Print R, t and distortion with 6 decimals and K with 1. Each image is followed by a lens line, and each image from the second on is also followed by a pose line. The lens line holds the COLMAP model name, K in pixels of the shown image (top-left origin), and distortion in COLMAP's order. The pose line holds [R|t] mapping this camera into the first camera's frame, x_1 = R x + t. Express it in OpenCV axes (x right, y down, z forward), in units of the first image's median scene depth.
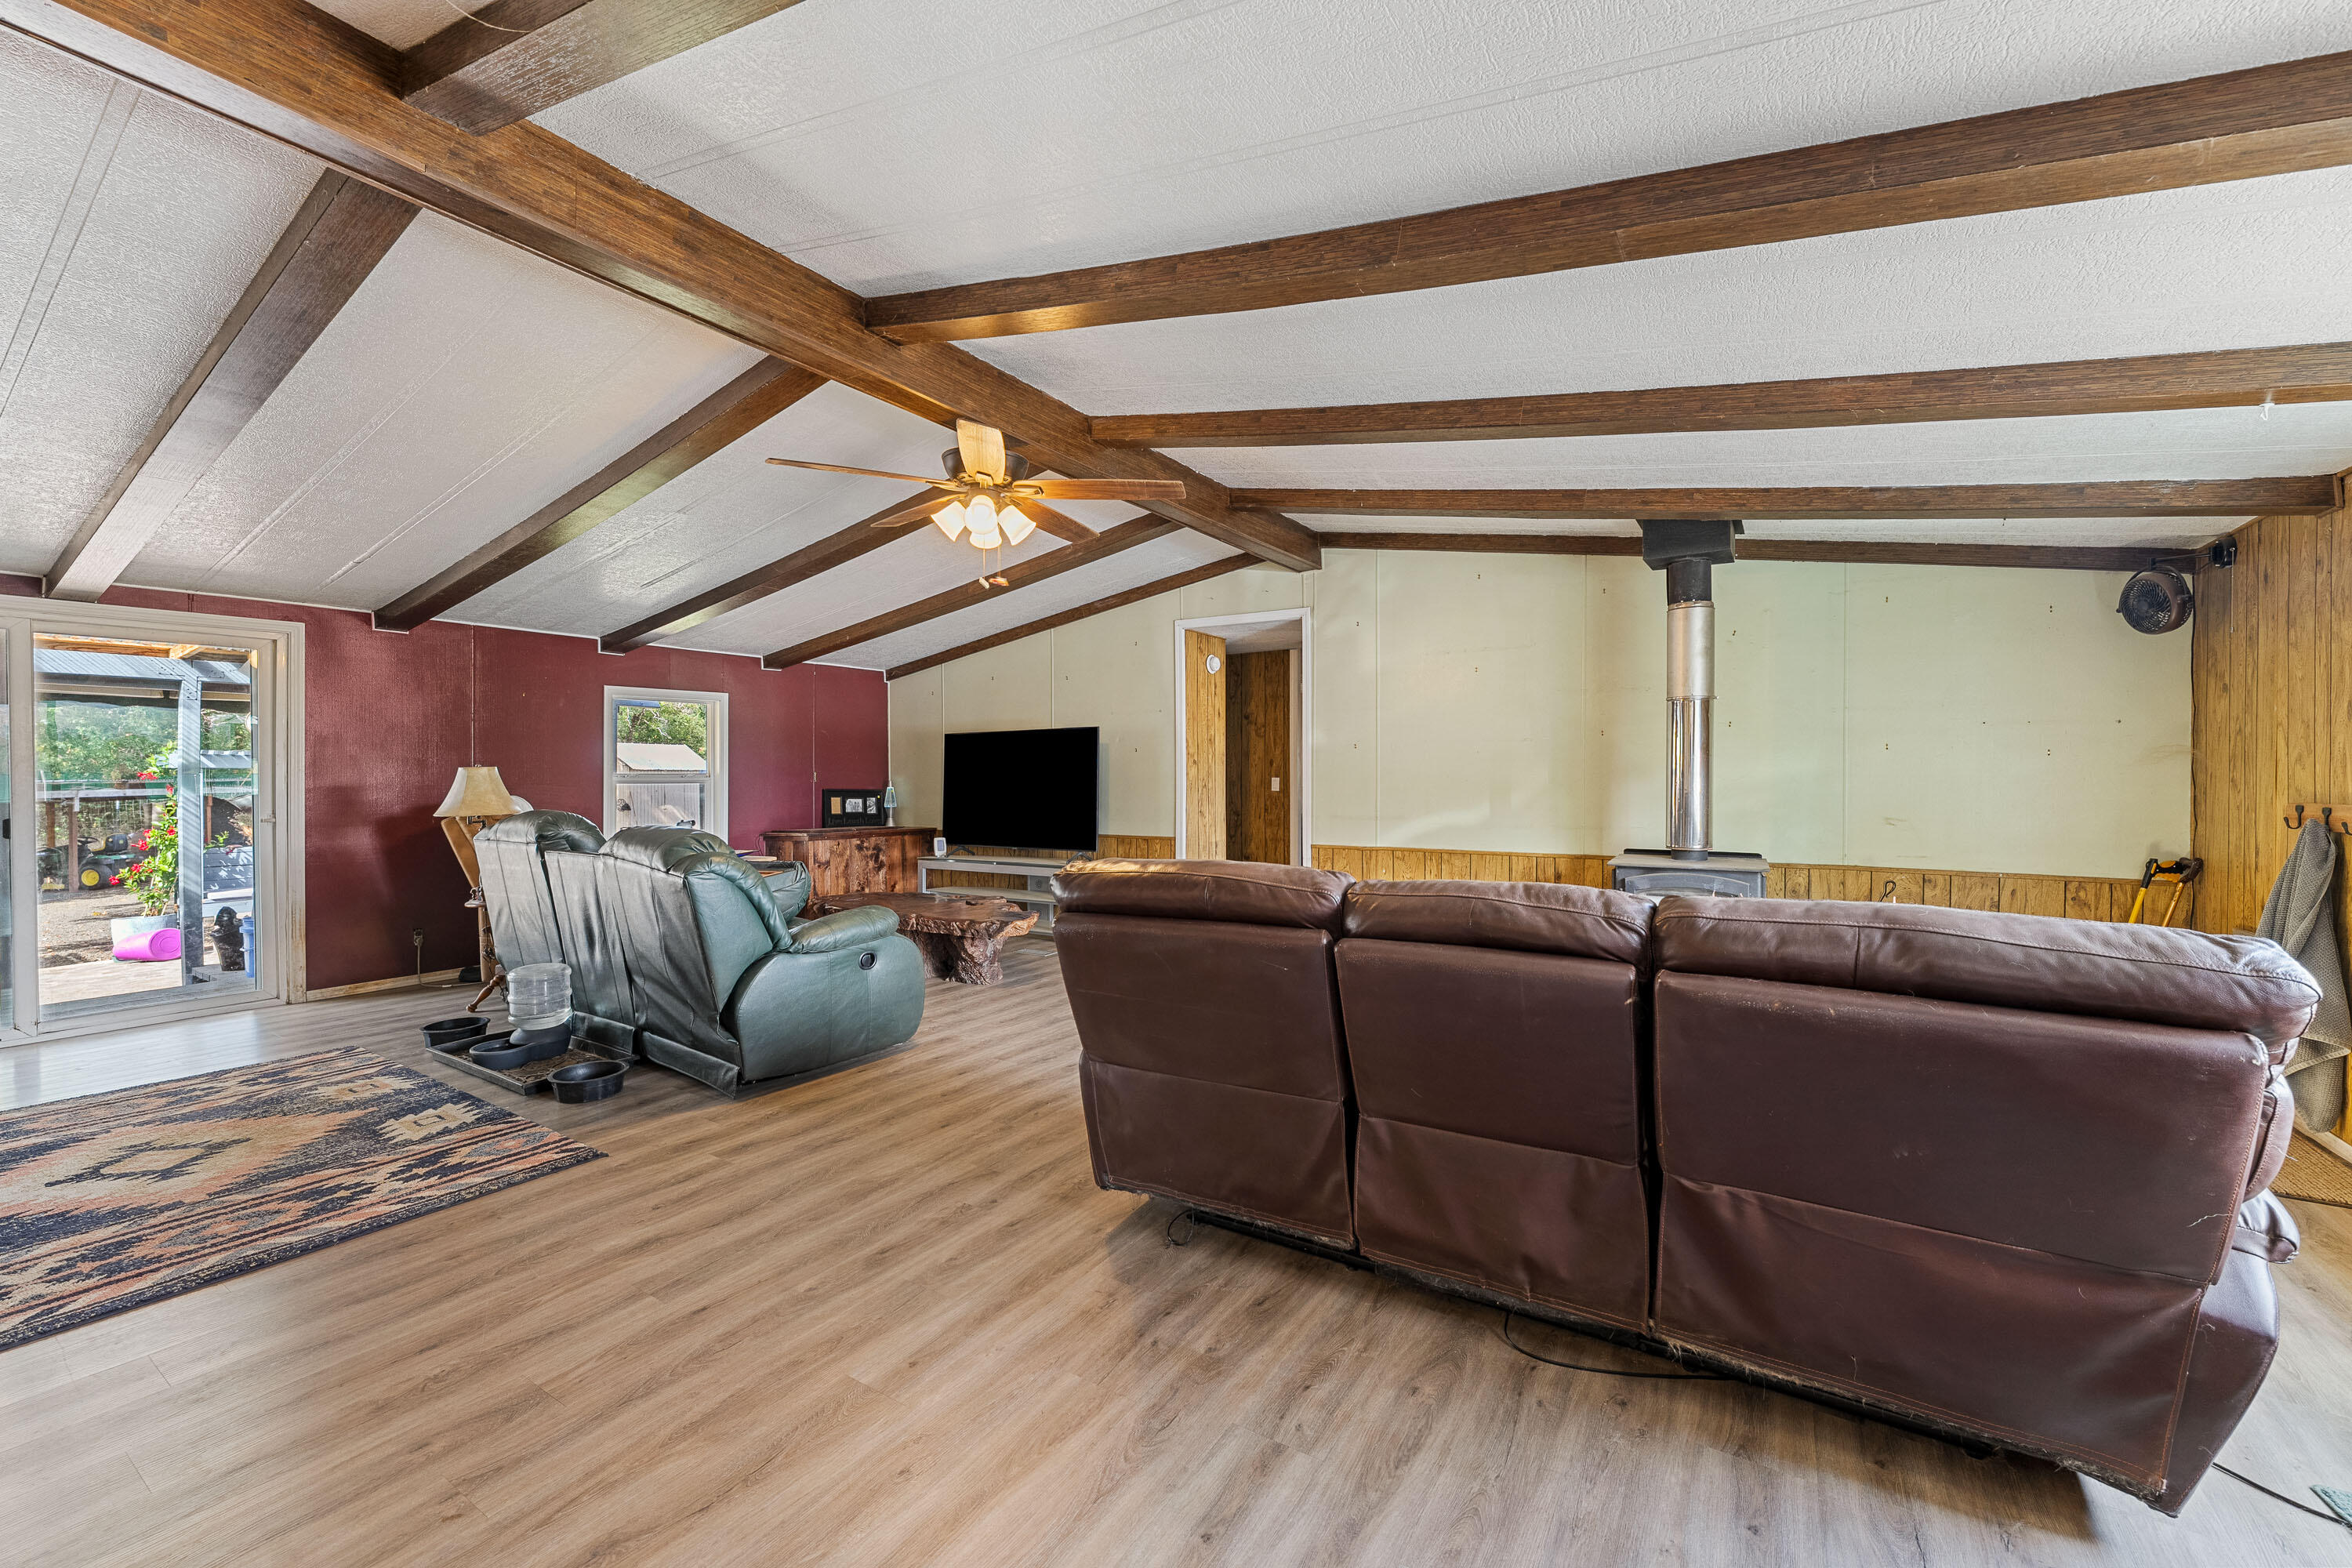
lens RADIAL K [[958.6, 0, 1176.0], [0, 958.6, 784.0], [0, 0, 1]] dist [0.000079, 0.000029]
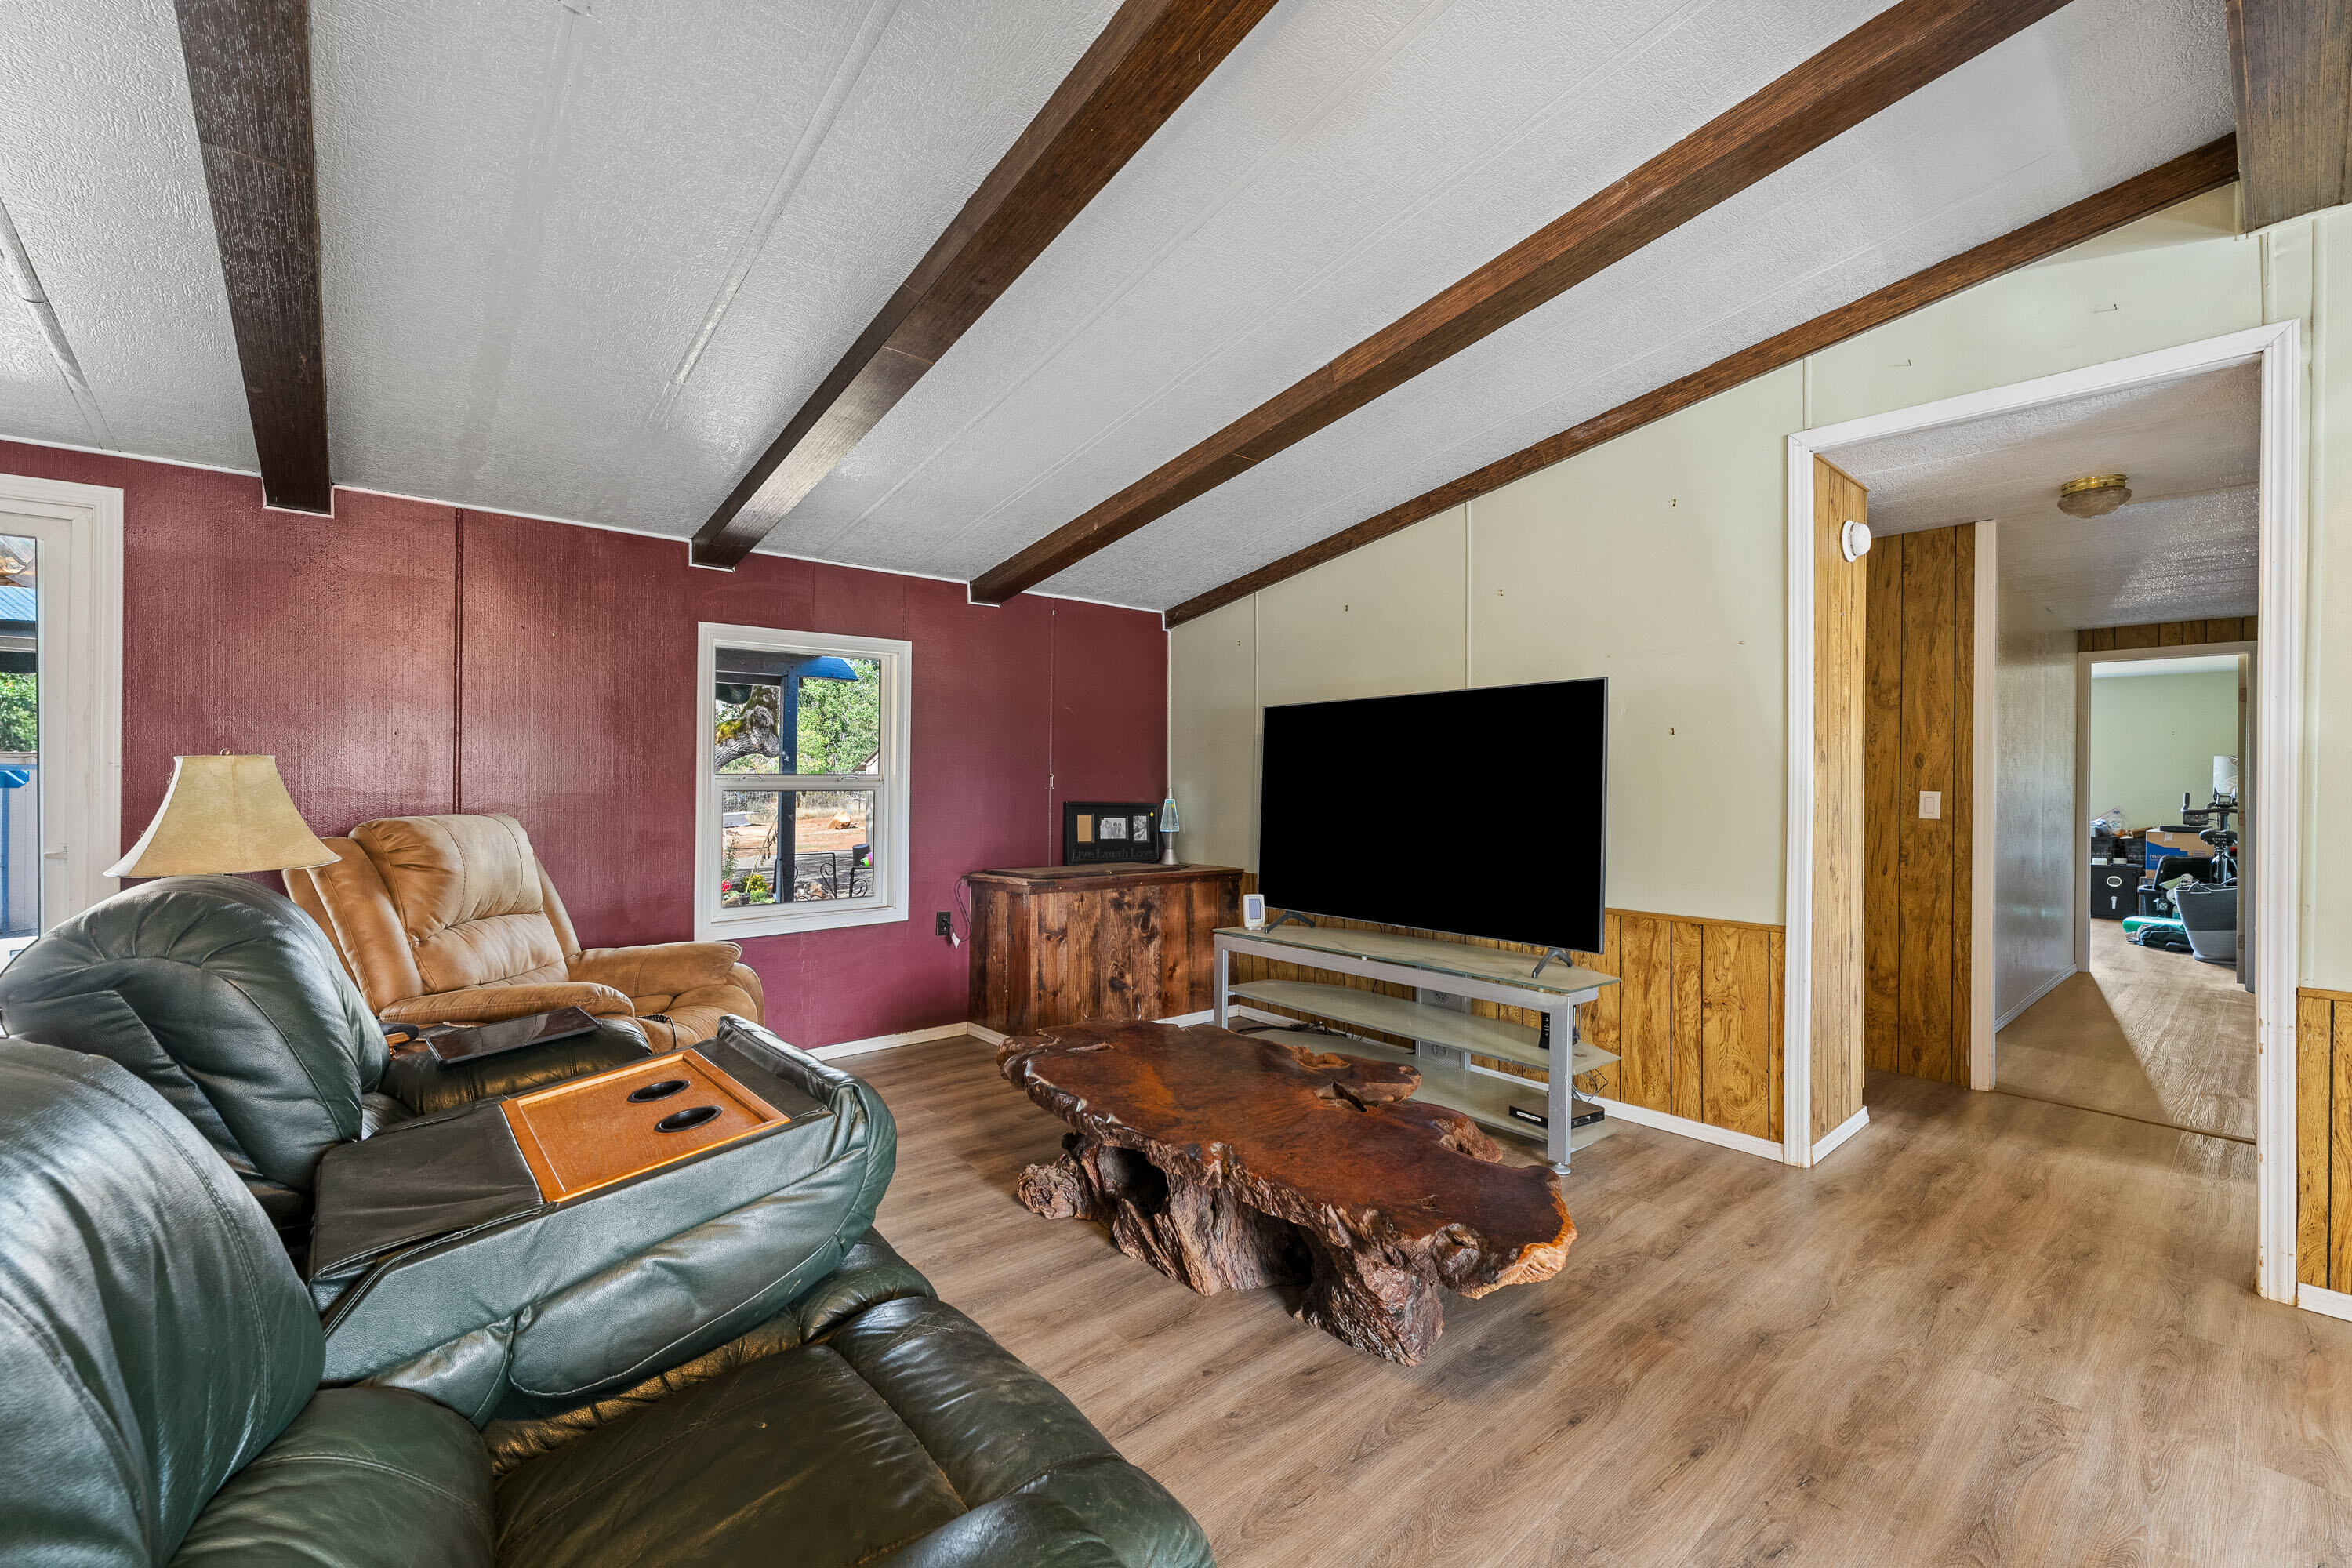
lens RADIAL K [[982.1, 0, 1176.0], [0, 982.1, 784.0], [0, 0, 1]] dist [0.000069, 0.000002]
pose [[0.958448, 0.009135, -0.285120, -0.127768], [-0.010425, 0.999941, -0.003007, -0.005234], [0.285075, 0.005854, 0.958487, 0.442591]]
